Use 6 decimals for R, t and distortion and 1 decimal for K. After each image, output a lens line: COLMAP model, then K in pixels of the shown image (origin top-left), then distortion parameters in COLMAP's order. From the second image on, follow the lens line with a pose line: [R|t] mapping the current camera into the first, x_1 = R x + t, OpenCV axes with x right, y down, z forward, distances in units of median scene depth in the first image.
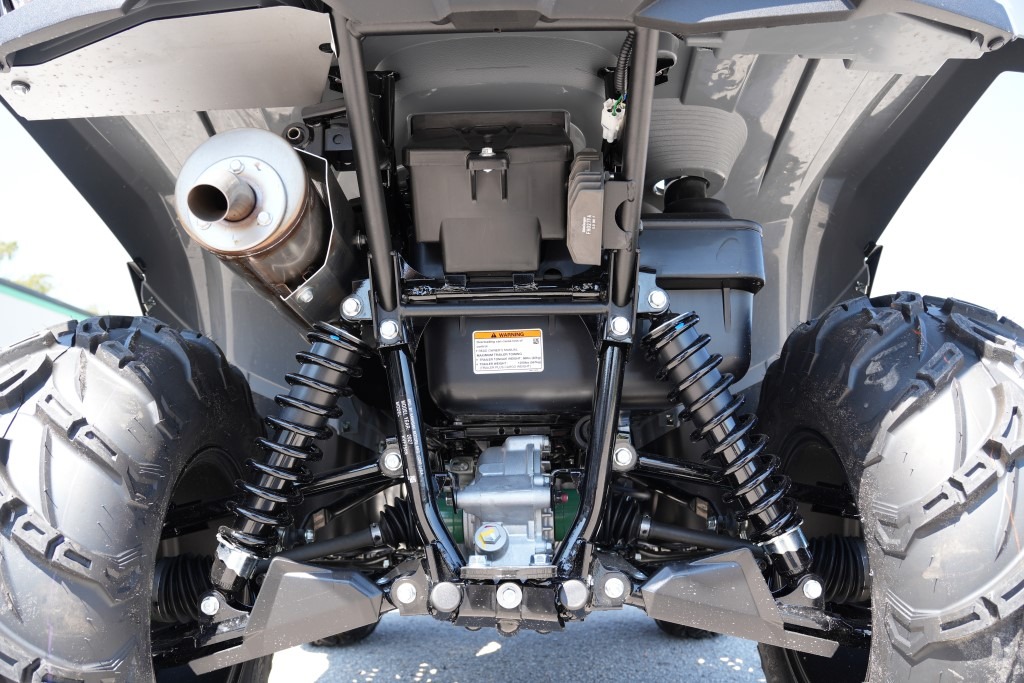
lens RADIAL K [[818.2, 0, 516.8], [0, 818.2, 338.4], [0, 0, 1]] dist [-0.215778, 0.125024]
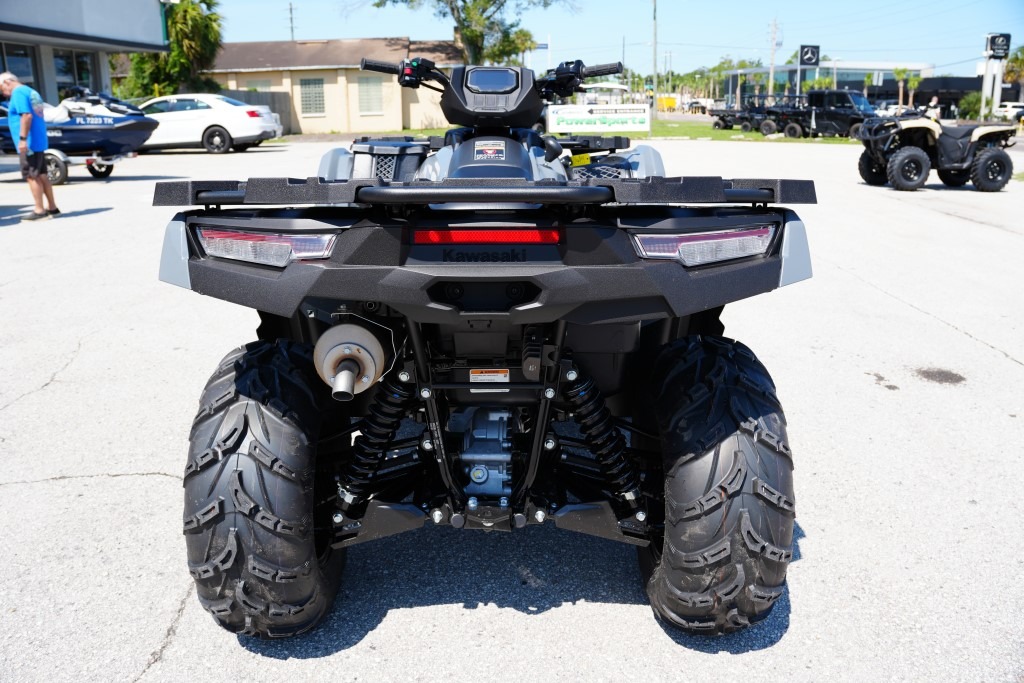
lens RADIAL K [[818.2, 0, 516.8], [0, 818.2, 338.4], [0, 0, 1]] dist [-0.215778, 0.125024]
pose [[0.999482, 0.022183, 0.023298, 0.005700], [-0.029955, 0.905827, 0.422587, -0.961769], [-0.011730, -0.423067, 0.906023, -0.673091]]
